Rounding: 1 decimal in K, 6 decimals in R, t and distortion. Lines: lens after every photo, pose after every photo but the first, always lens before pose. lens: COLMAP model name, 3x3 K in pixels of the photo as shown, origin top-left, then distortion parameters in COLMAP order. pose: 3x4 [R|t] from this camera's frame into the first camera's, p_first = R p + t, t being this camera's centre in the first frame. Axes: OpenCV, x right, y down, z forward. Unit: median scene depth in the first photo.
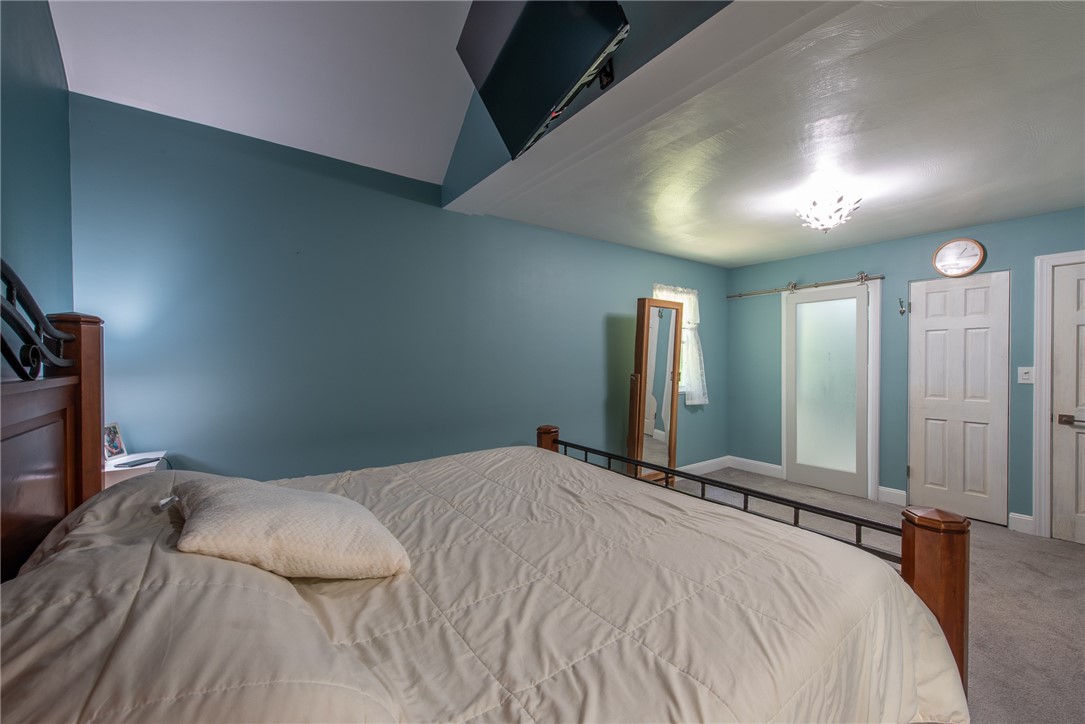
lens RADIAL K [[424.2, 0, 543.5], [0, 424.2, 364.4], [0, 0, 1]] dist [0.009903, -0.002619]
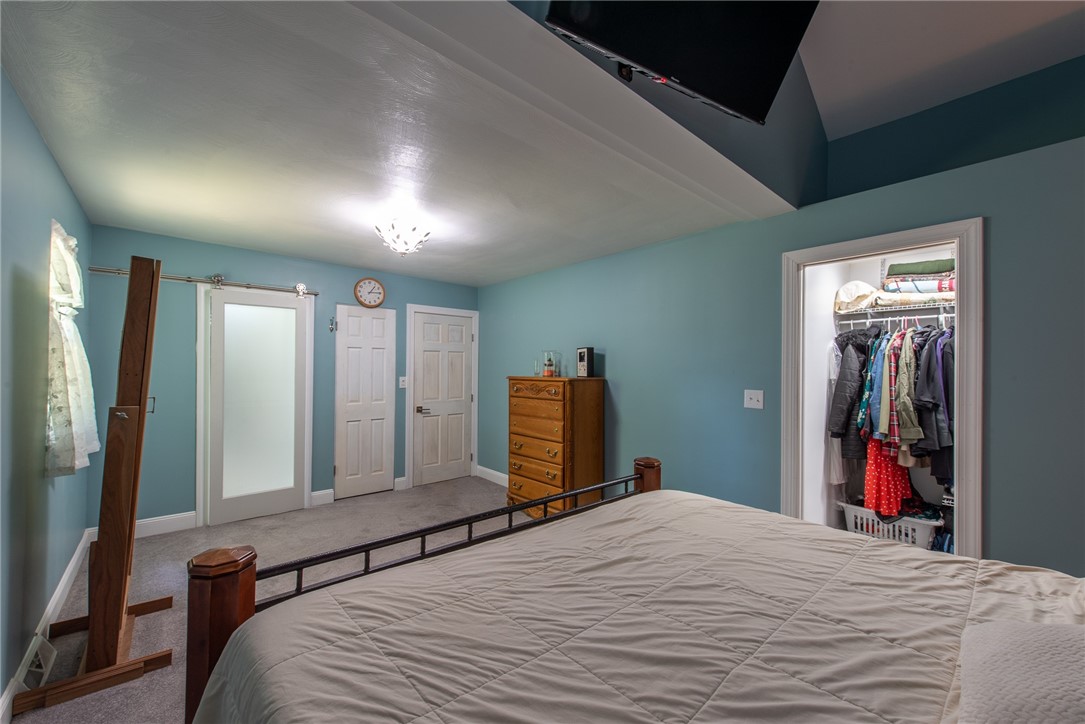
lens RADIAL K [[424.2, 0, 539.9], [0, 424.2, 362.3], [0, 0, 1]] dist [0.009903, -0.002619]
pose [[-0.088779, 0.011857, 0.995981, -0.340258], [0.000796, 0.999930, -0.011833, -0.023492], [-0.996051, -0.000258, -0.088782, 0.594309]]
